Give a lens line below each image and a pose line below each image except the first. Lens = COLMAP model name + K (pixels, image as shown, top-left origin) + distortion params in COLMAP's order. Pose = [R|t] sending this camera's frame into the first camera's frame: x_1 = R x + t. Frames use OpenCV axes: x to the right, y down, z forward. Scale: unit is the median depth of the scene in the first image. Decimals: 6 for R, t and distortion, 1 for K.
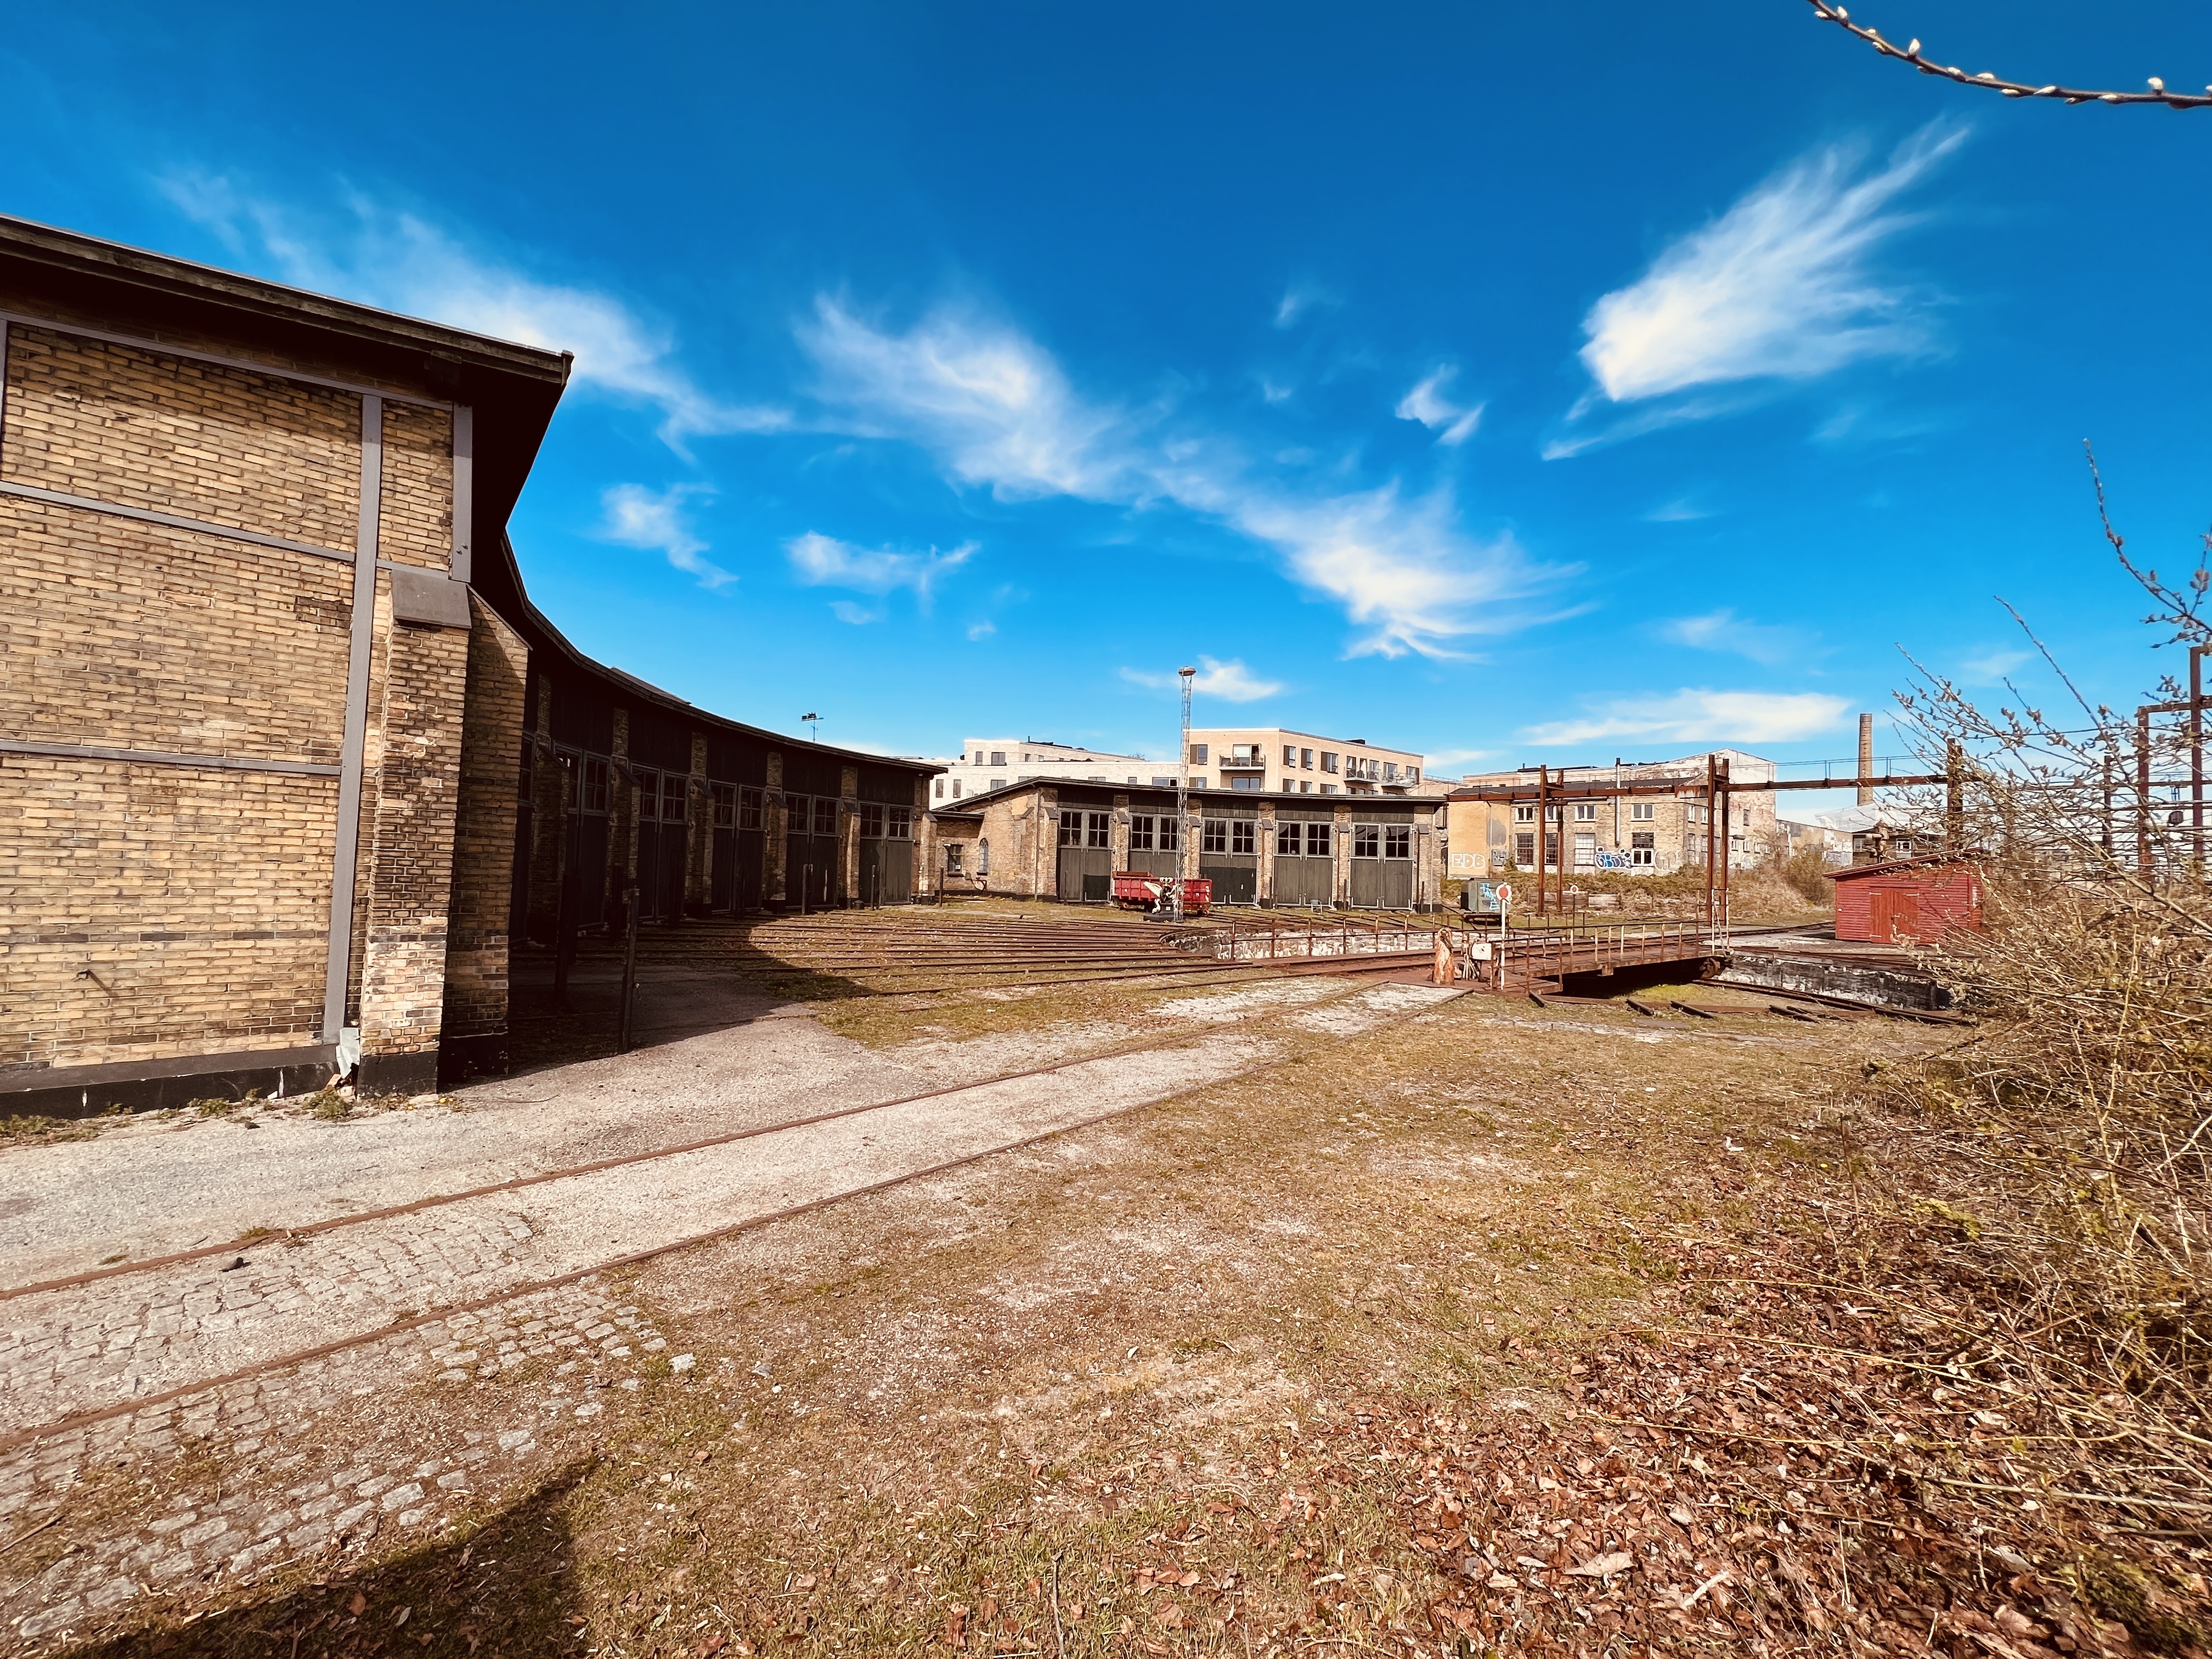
lens RADIAL K [[887.3, 0, 1102.0], [0, 887.3, 846.9], [0, 0, 1]] dist [0.000332, 0.000110]
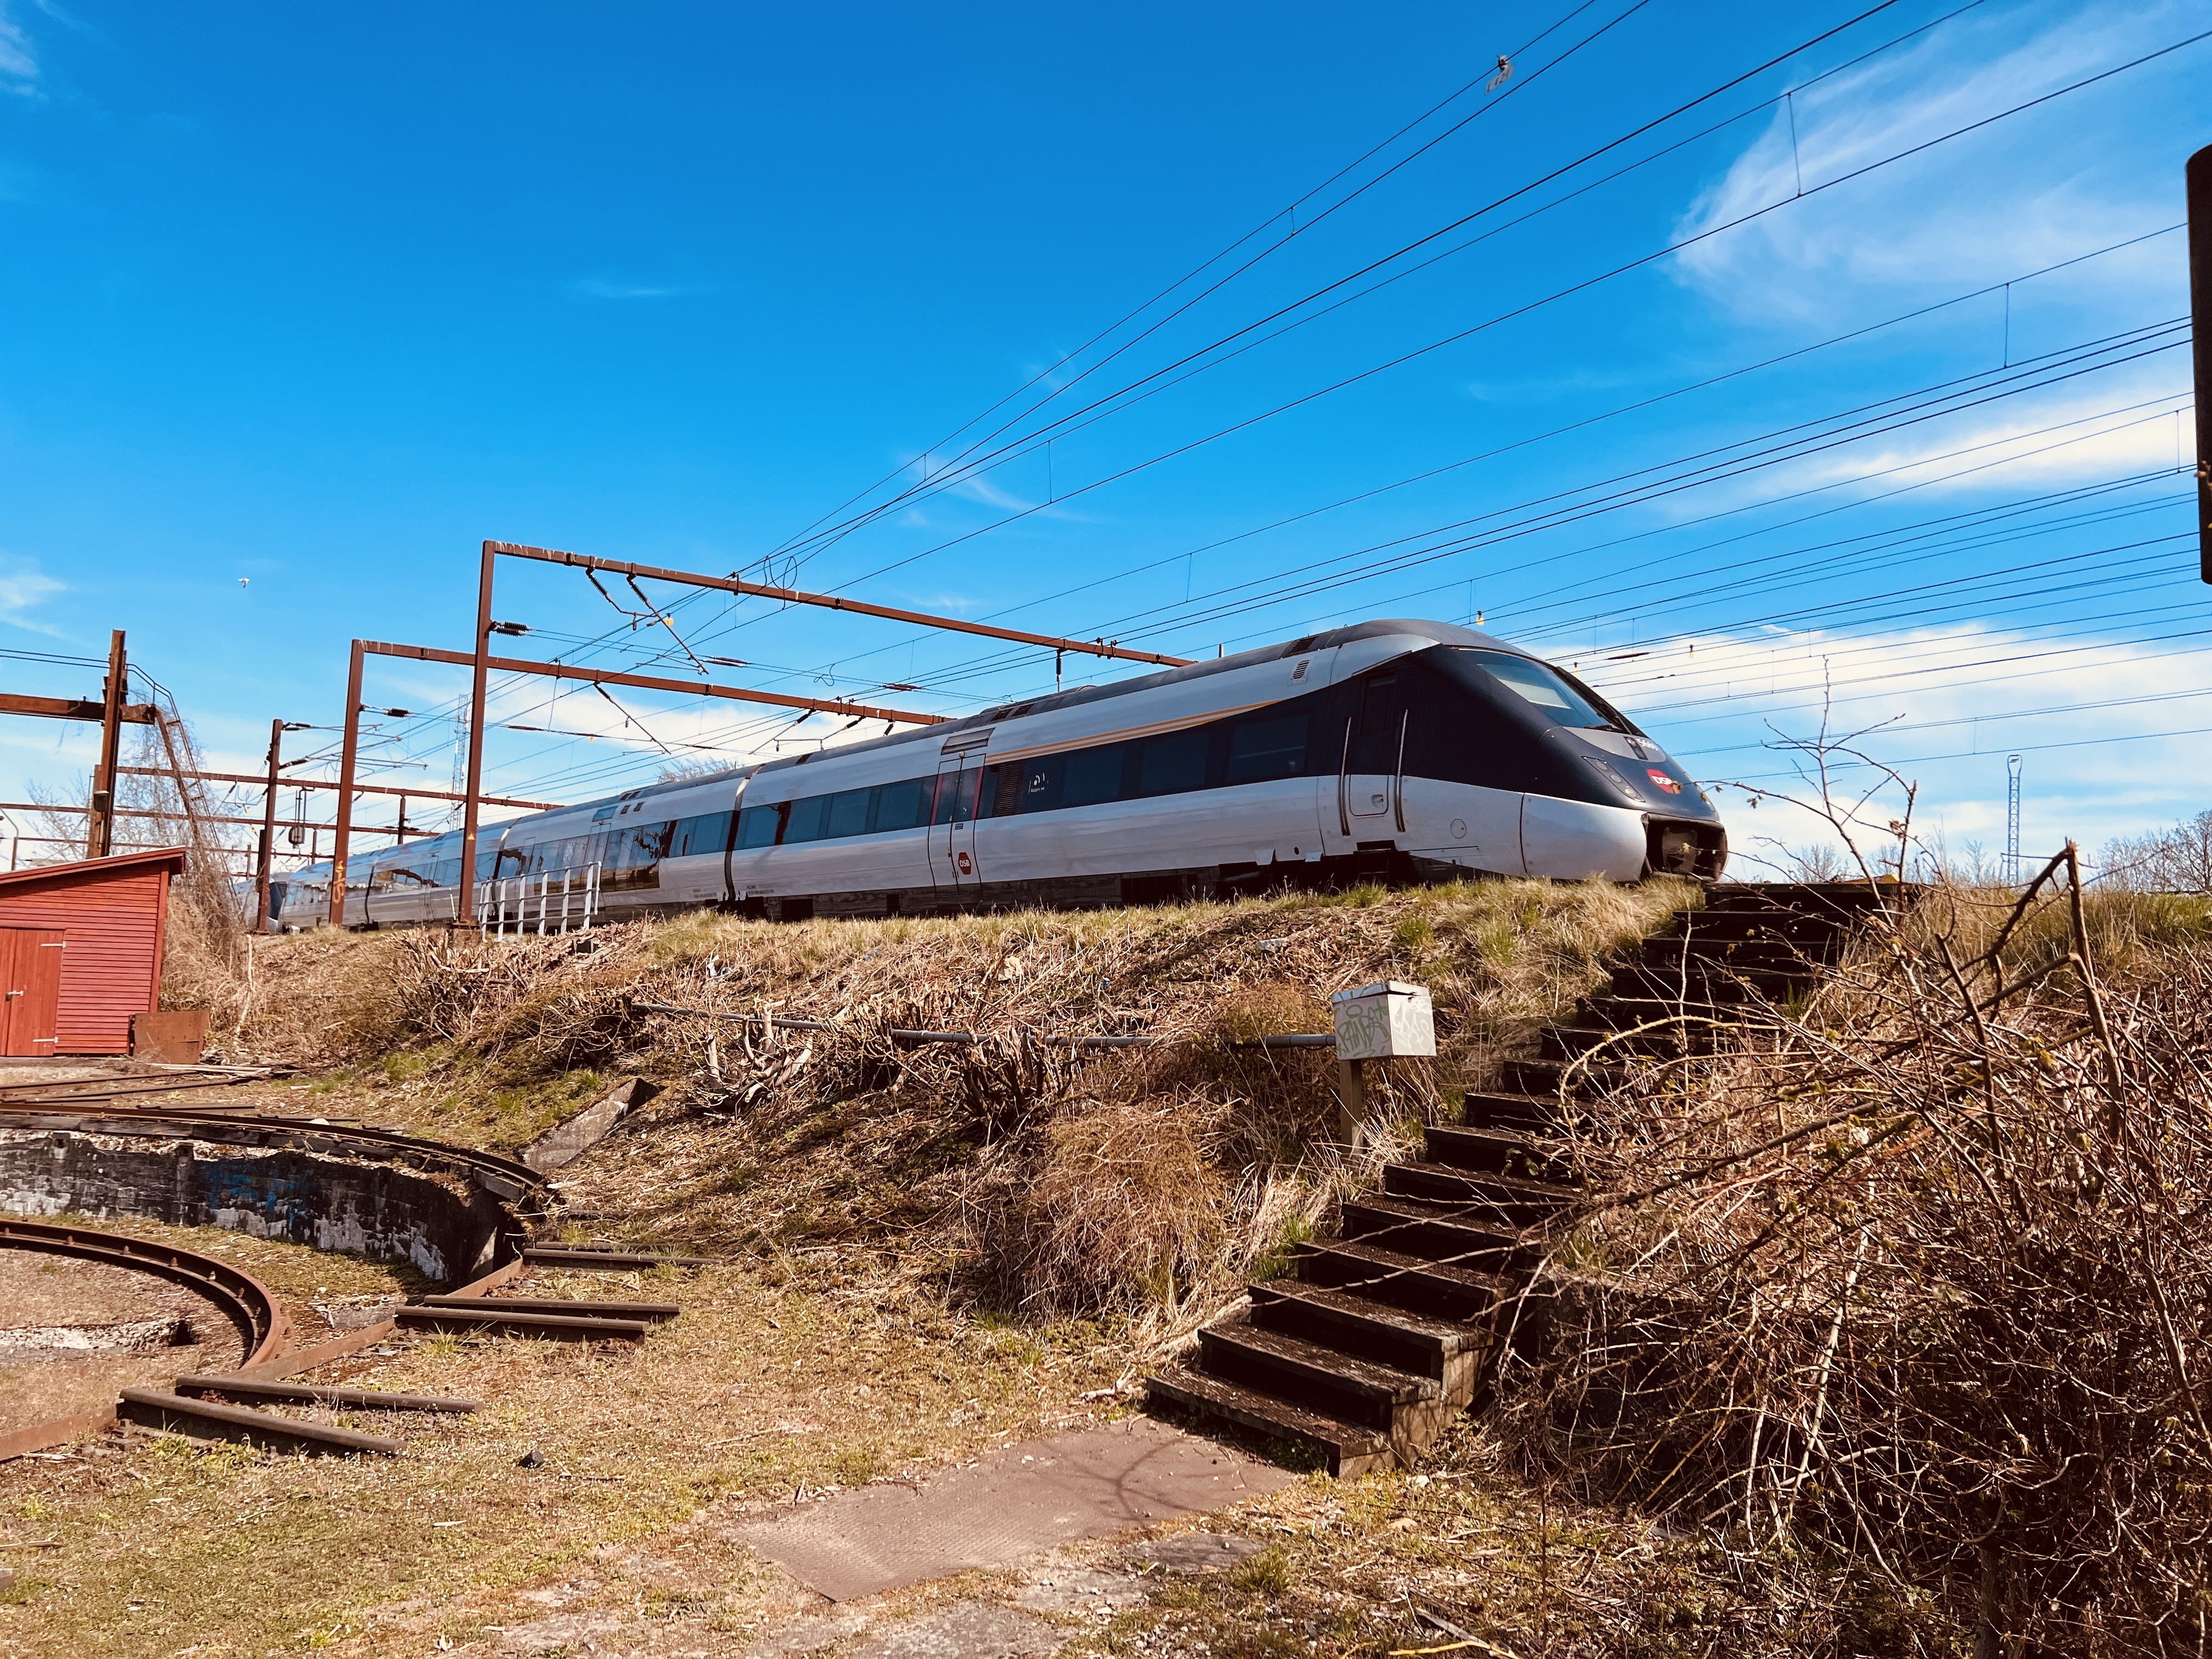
lens RADIAL K [[1659.7, 0, 1105.7], [0, 1659.7, 836.7], [0, 0, 1]] dist [0.060544, -0.067129]
pose [[0.187852, 0.065811, 0.979990, 0.108959], [-0.050193, 0.997092, -0.057338, 0.014082], [-0.980914, -0.038418, 0.190609, 0.202554]]
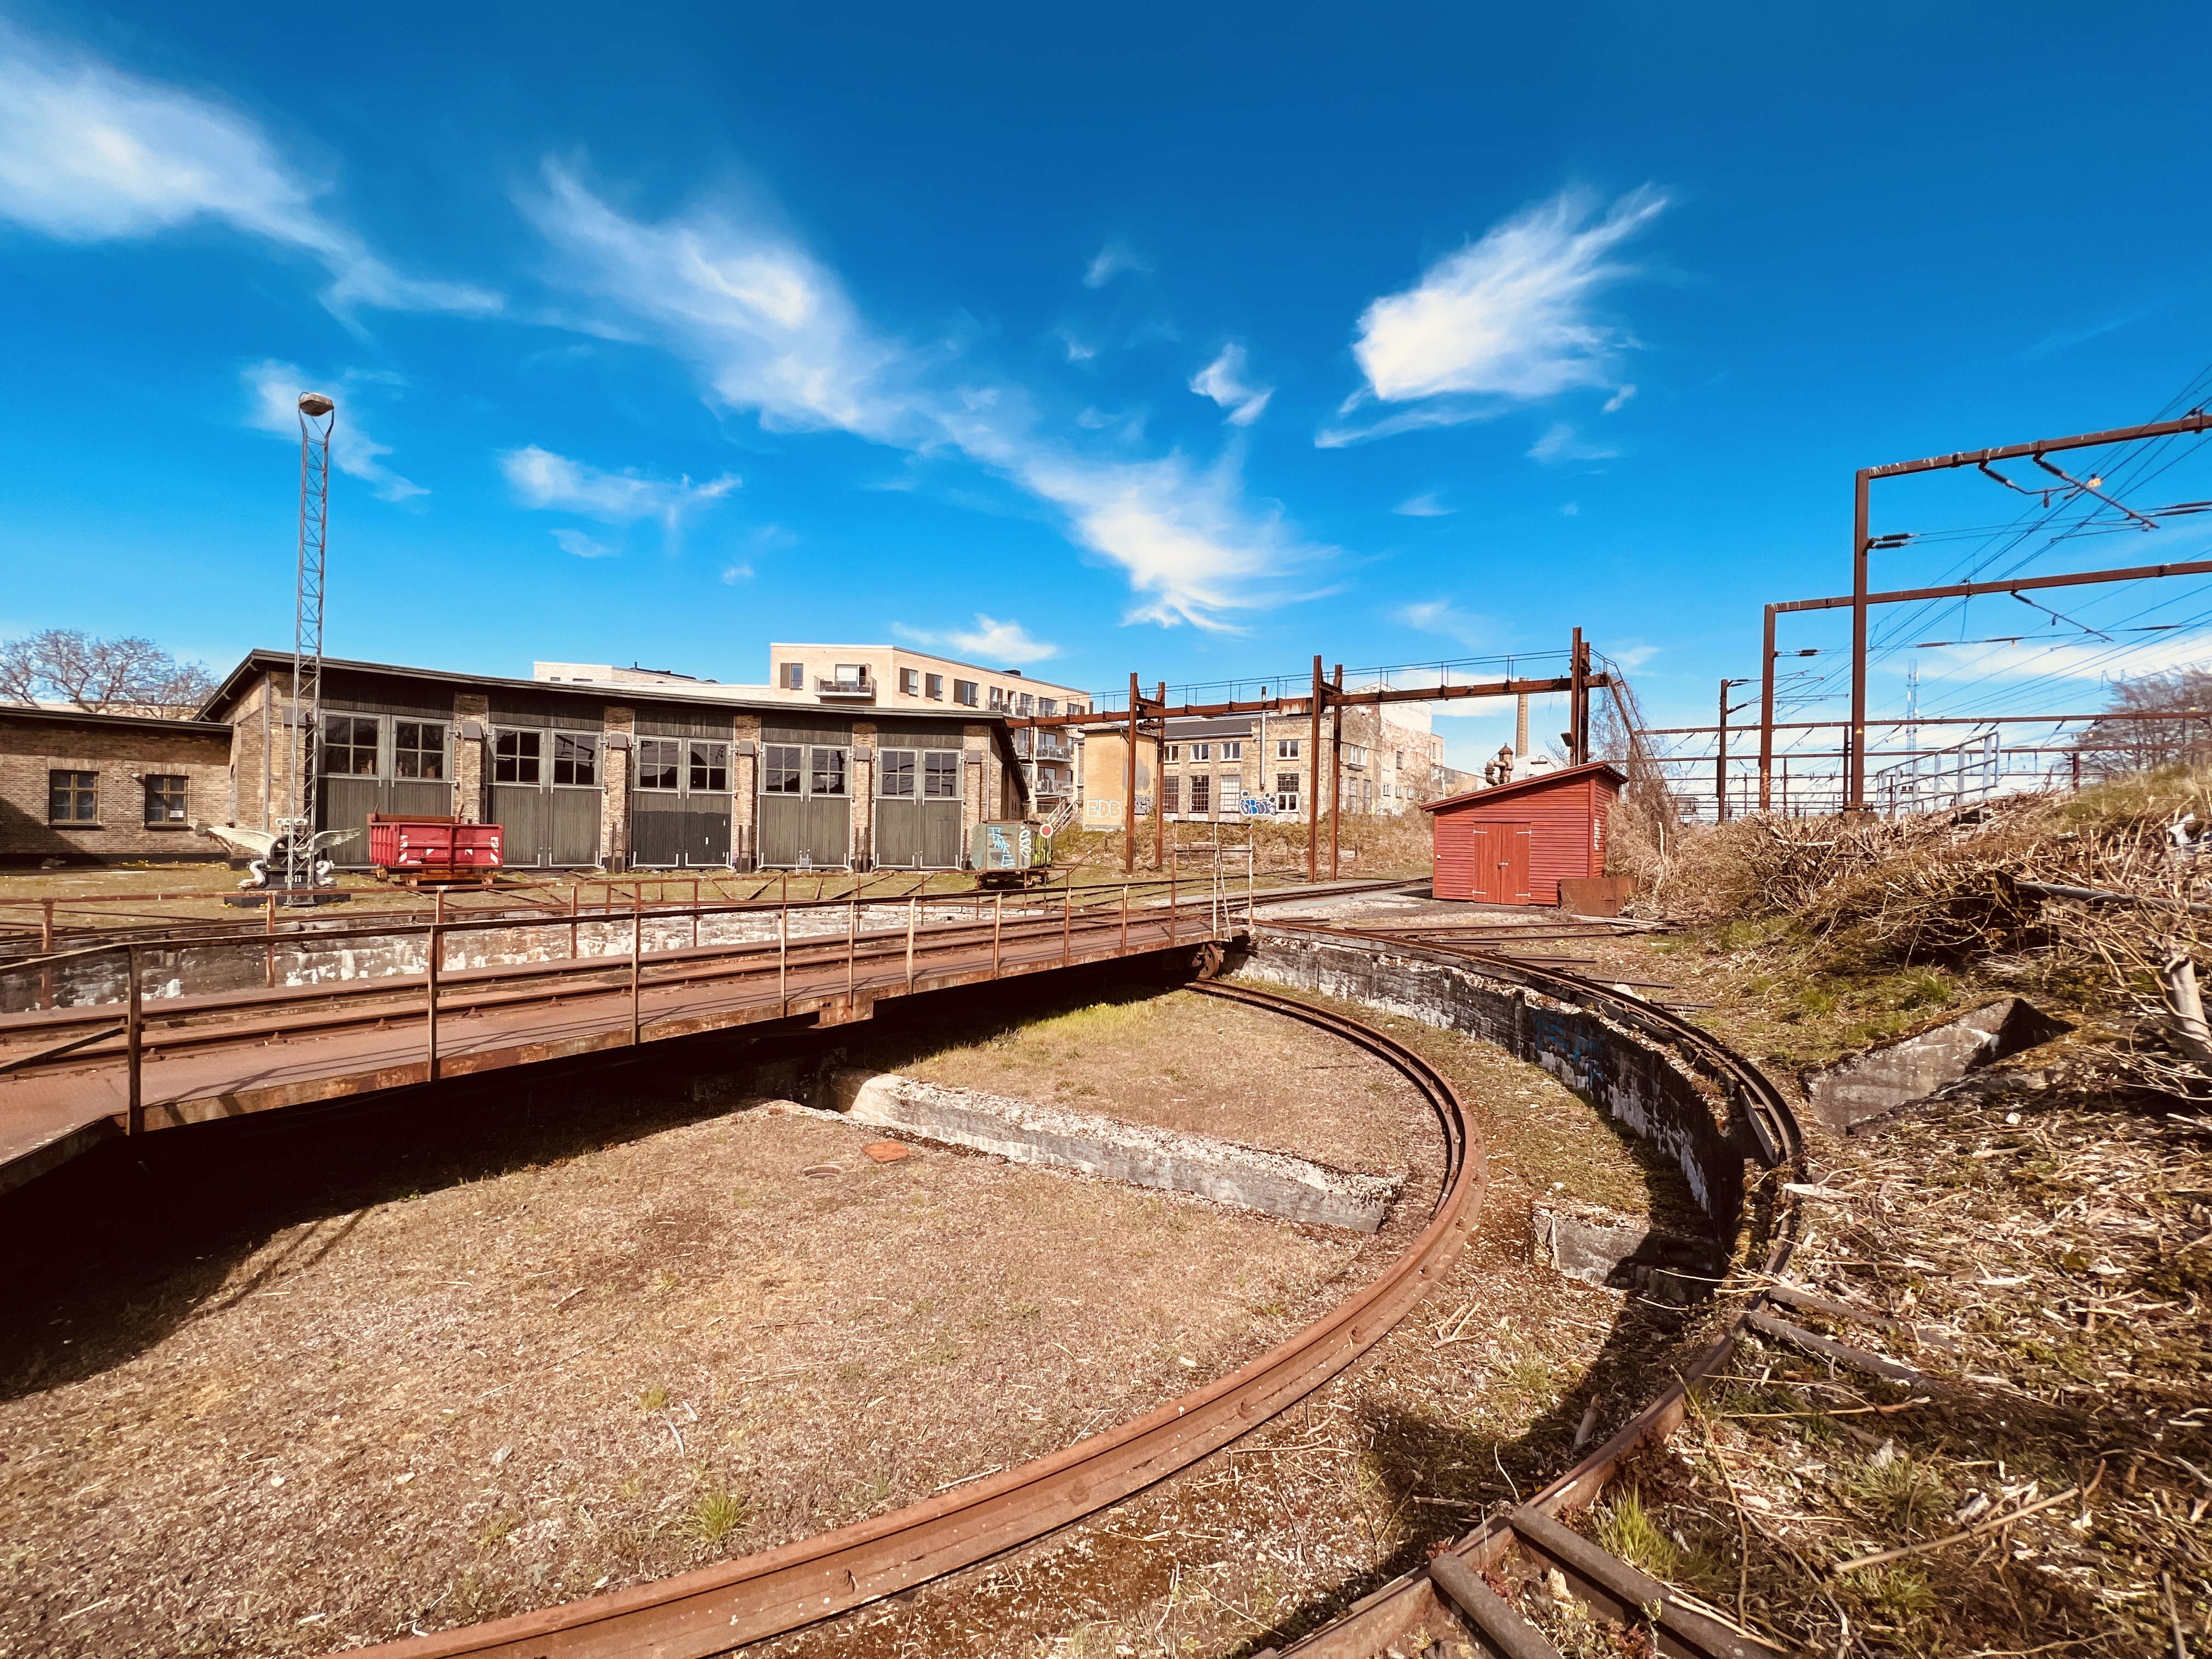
lens RADIAL K [[883.9, 0, 1104.2], [0, 883.9, 835.2], [0, 0, 1]] dist [-0.001824, 0.000461]
pose [[0.965742, -0.012444, 0.259204, 0.275486], [0.004931, 0.999549, 0.029615, 0.022460], [-0.259456, -0.027323, 0.965368, 0.275750]]
